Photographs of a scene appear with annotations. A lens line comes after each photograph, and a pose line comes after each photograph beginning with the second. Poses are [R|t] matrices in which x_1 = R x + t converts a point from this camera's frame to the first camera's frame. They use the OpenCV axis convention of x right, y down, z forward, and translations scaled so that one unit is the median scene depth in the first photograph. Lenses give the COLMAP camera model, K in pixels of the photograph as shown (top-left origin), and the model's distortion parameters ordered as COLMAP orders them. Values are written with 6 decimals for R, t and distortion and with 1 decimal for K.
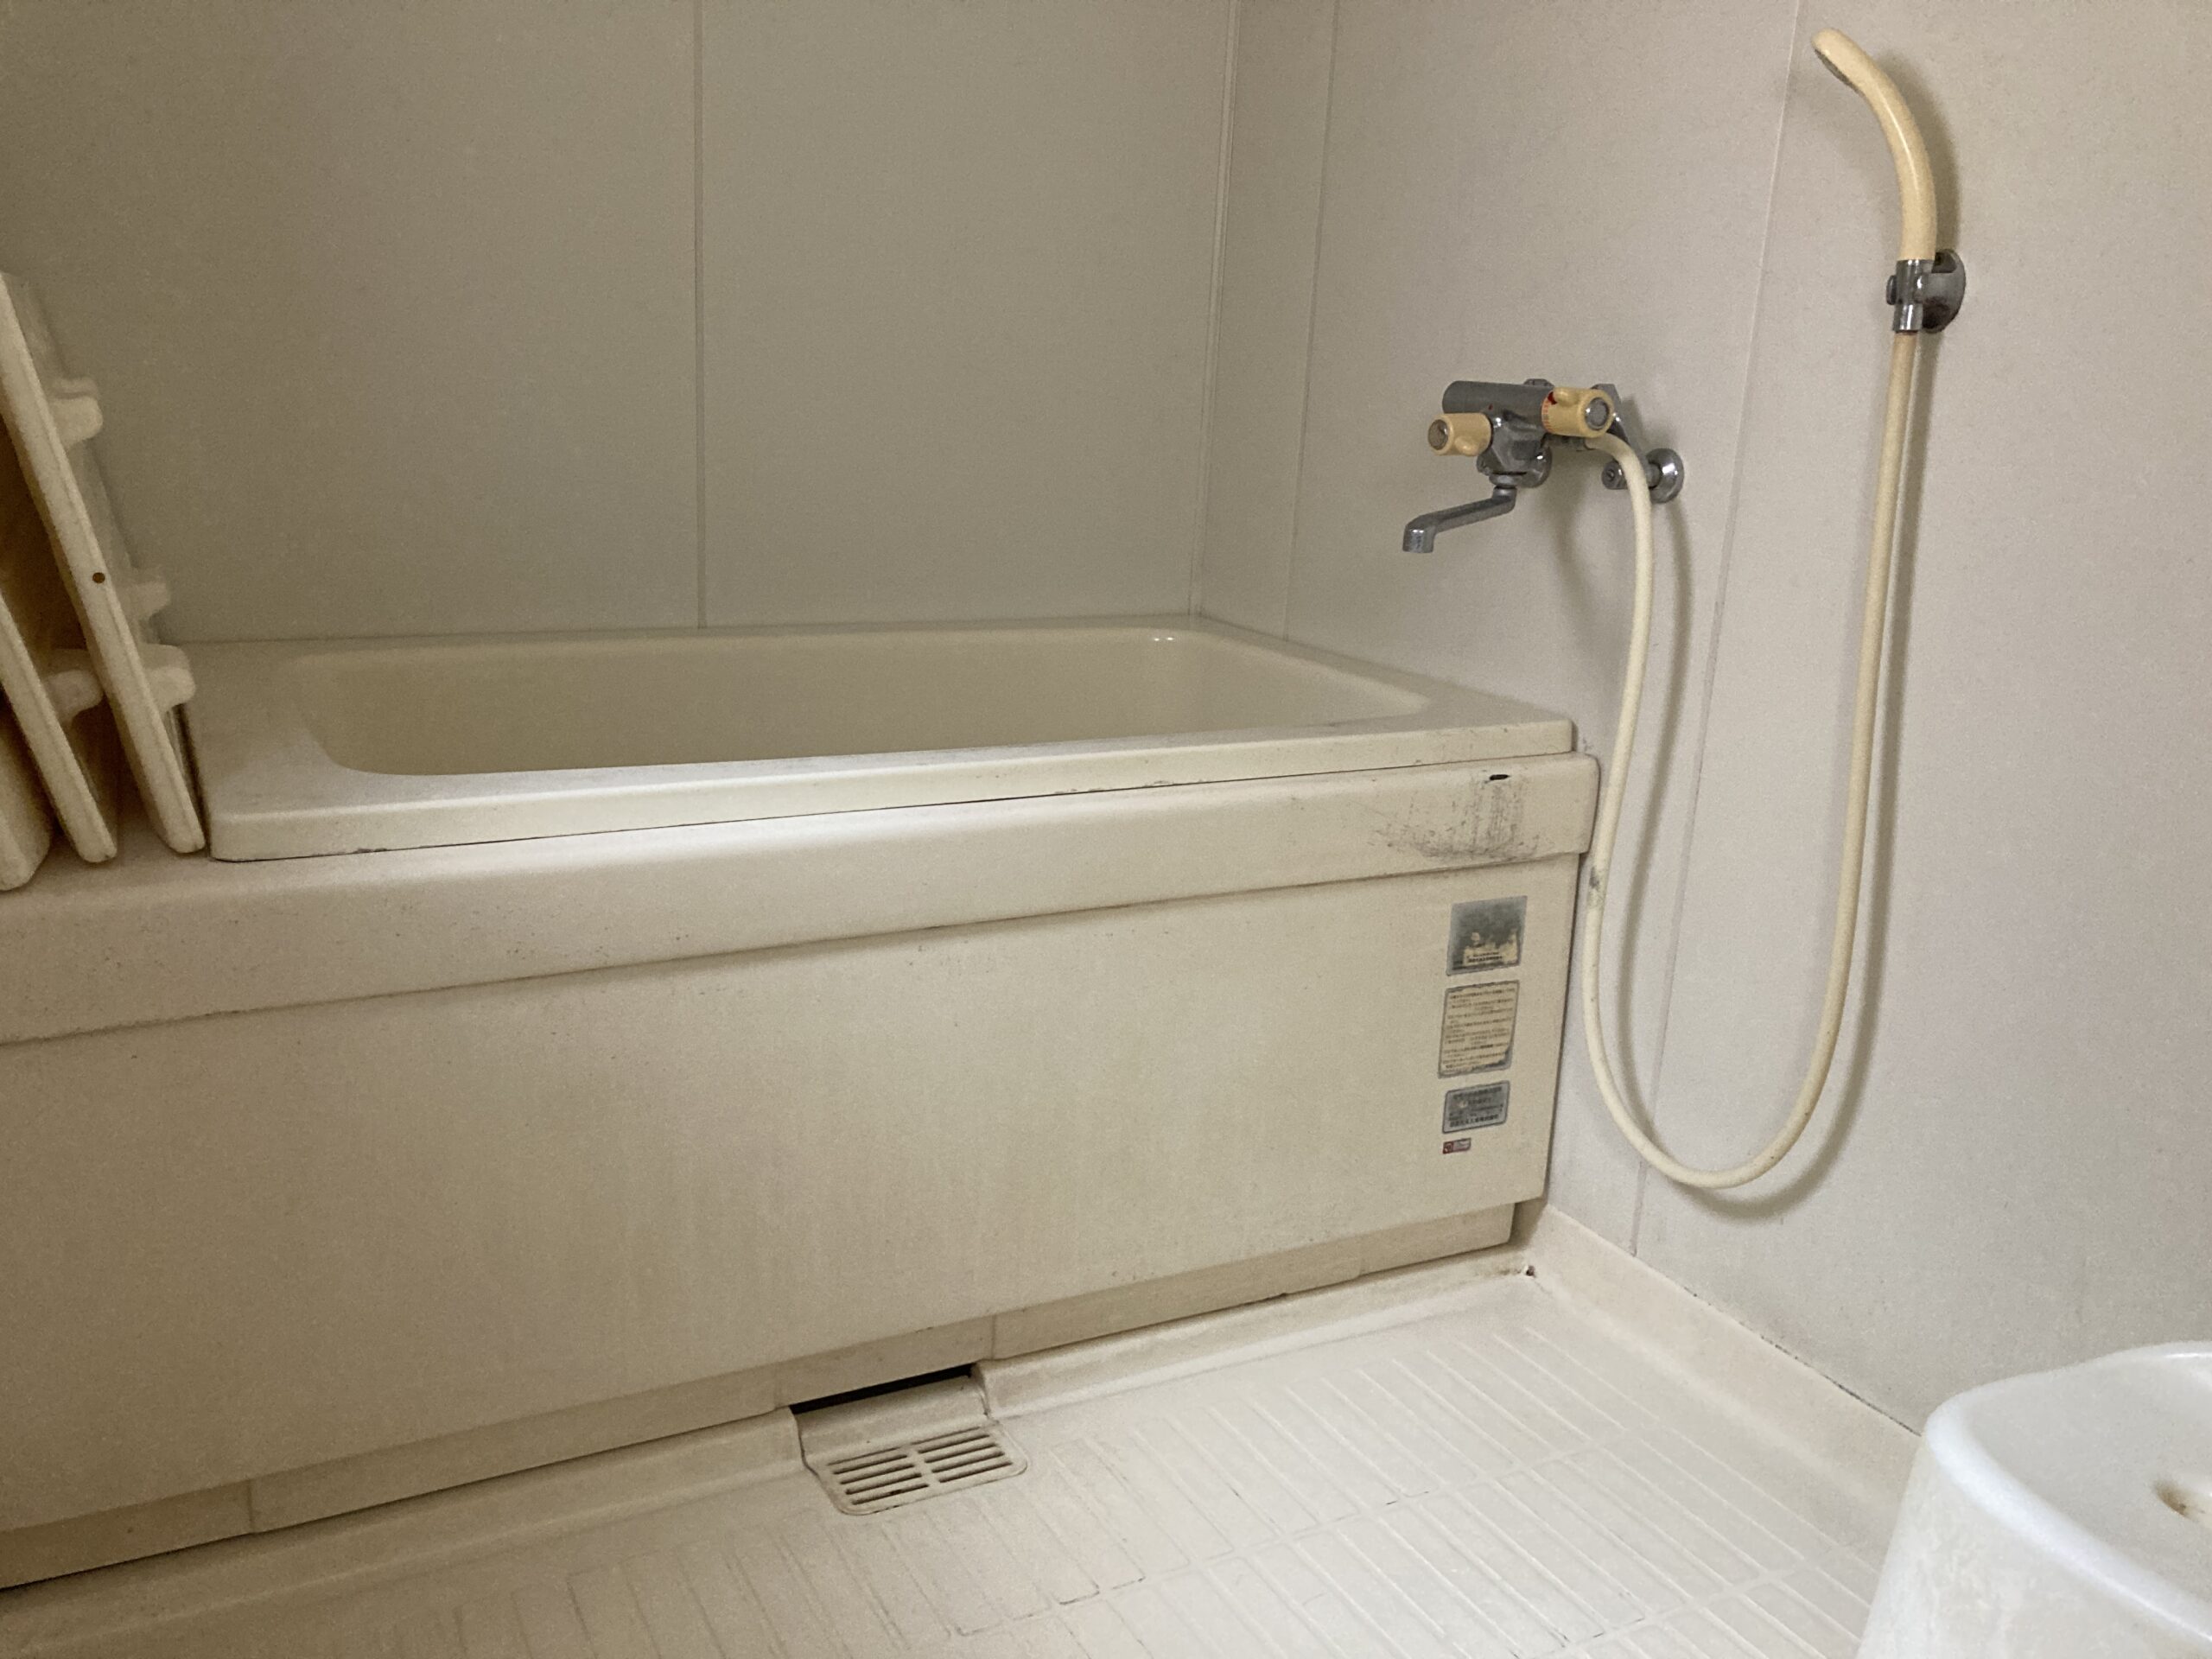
lens RADIAL K [[1820.6, 0, 1086.0], [0, 1820.6, 833.8], [0, 0, 1]] dist [0.035843, -0.052255]
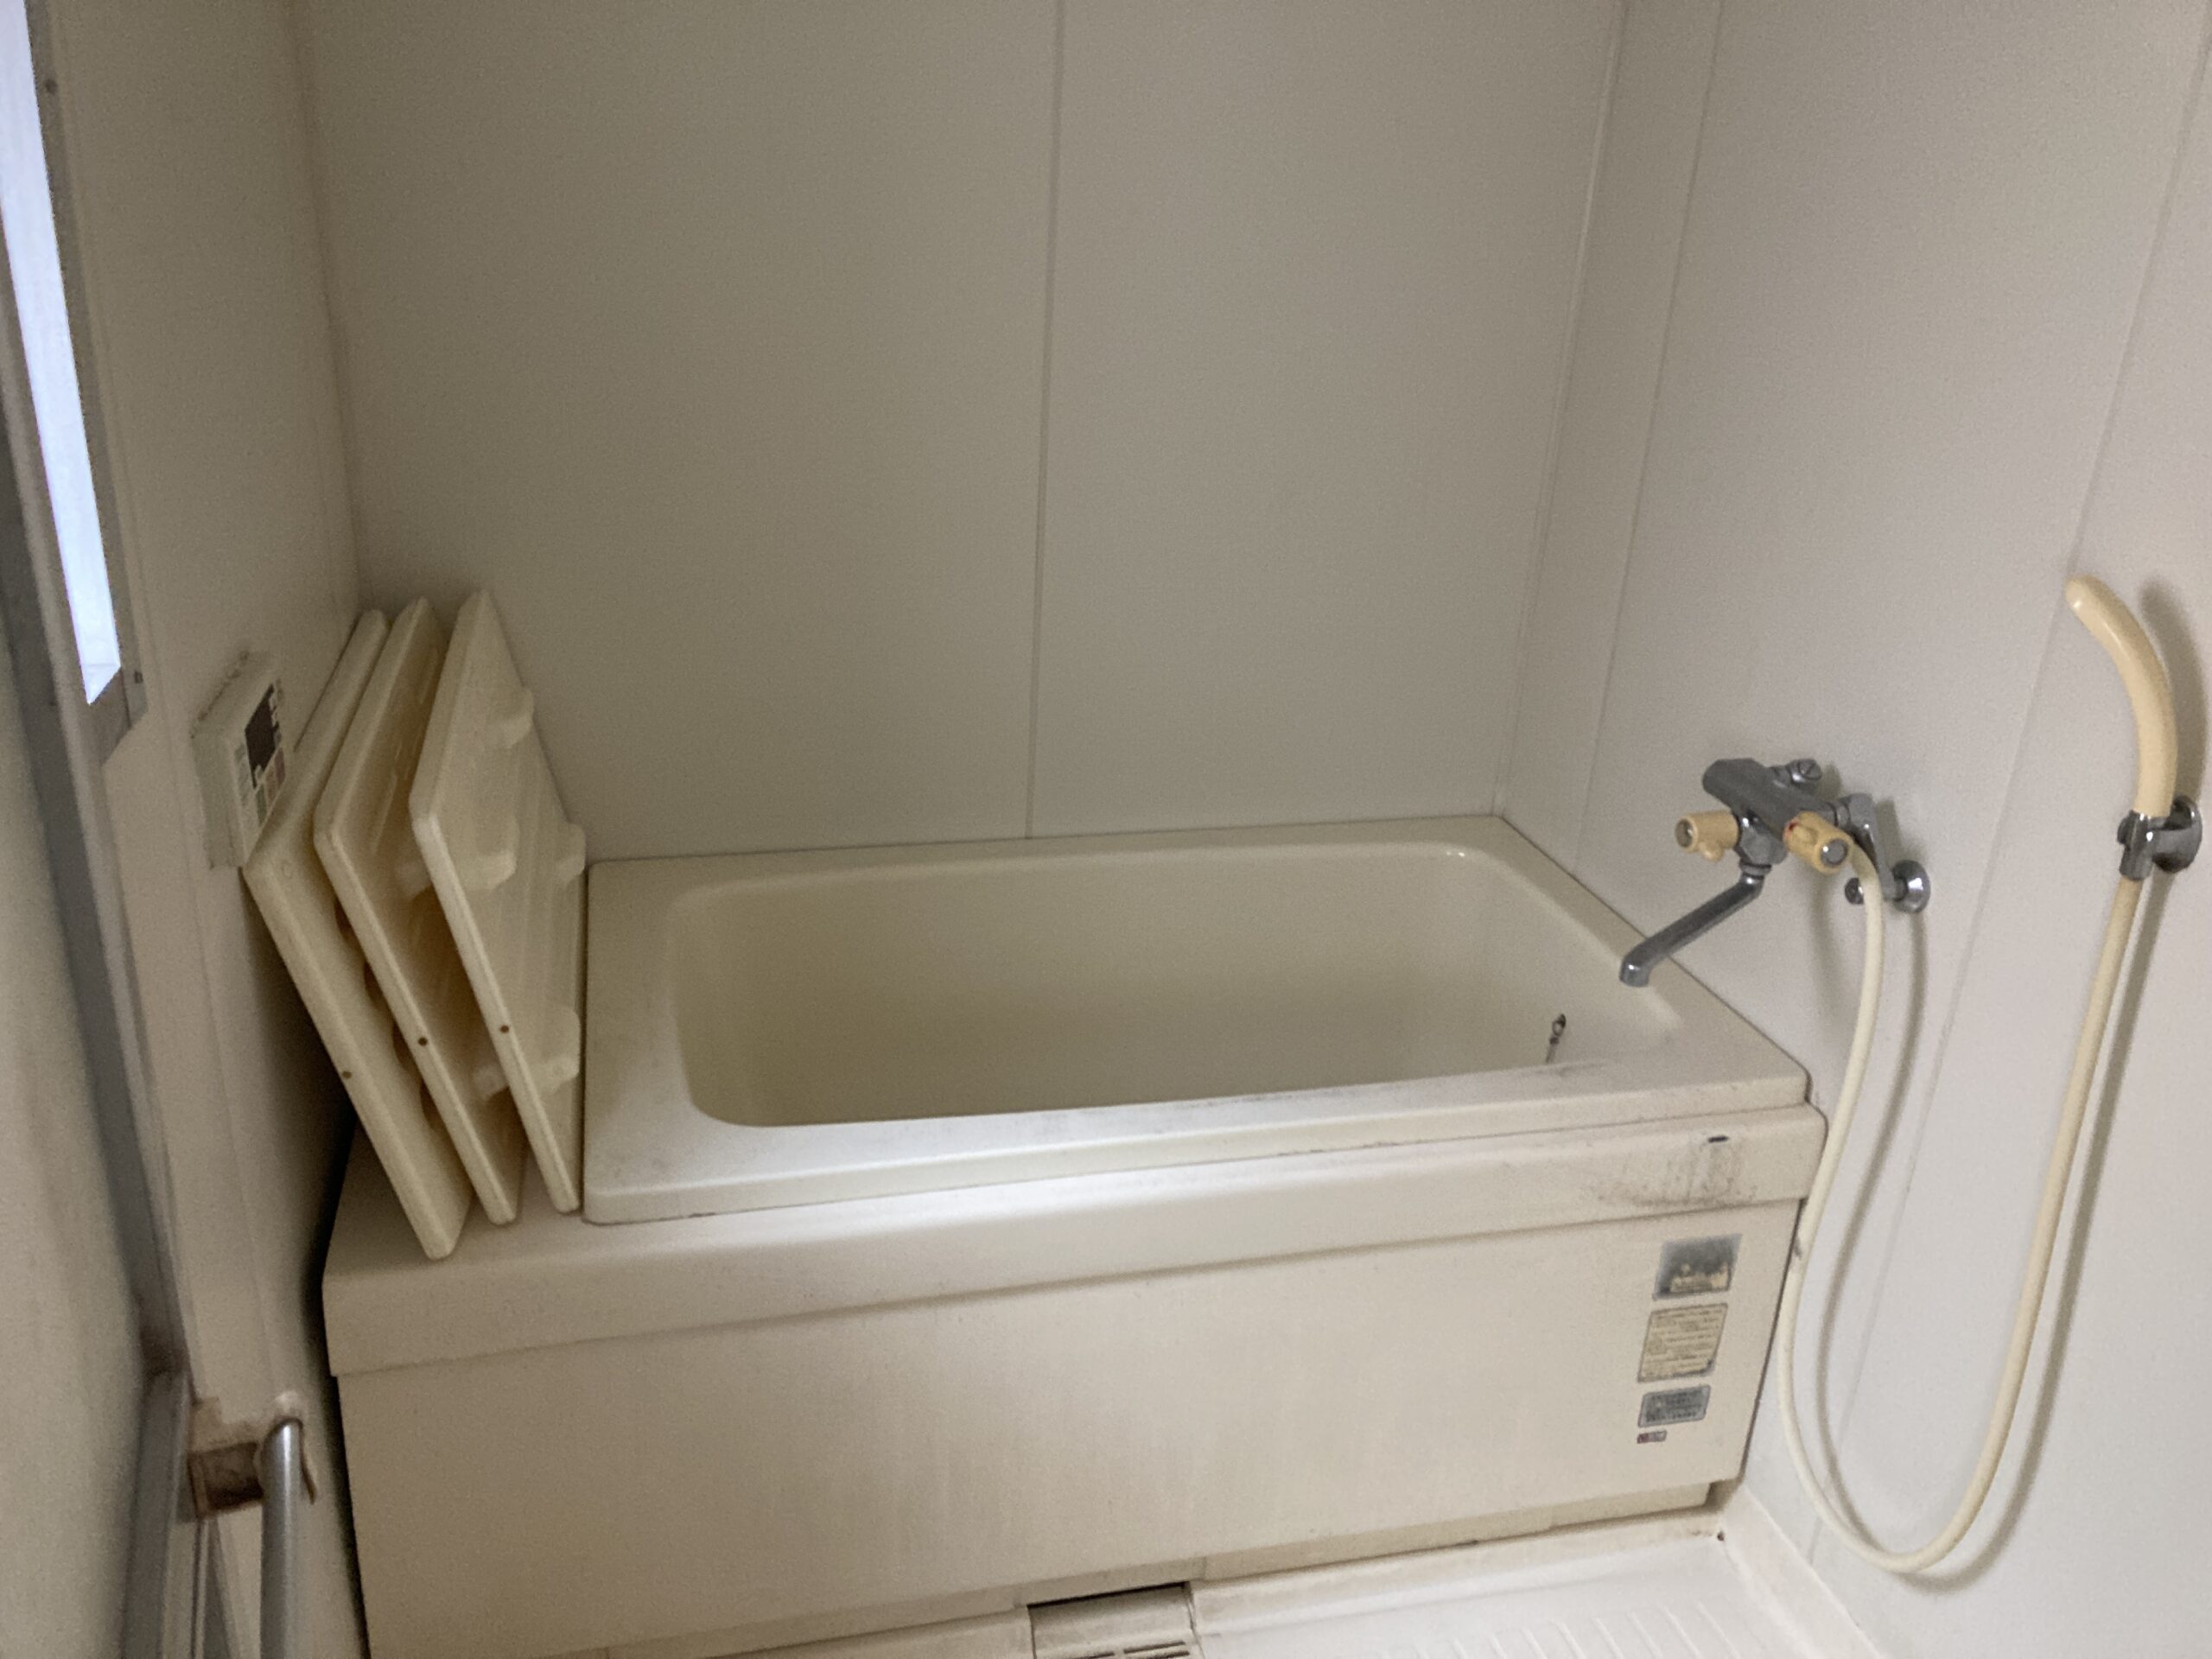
lens RADIAL K [[1820.6, 0, 1114.0], [0, 1820.6, 805.8], [0, 0, 1]] dist [0.035843, -0.052255]
pose [[0.973119, 0.093781, -0.210346, 0.090873], [-0.066711, 0.988963, 0.132296, -0.343956], [0.220431, -0.114708, 0.968634, -0.088091]]
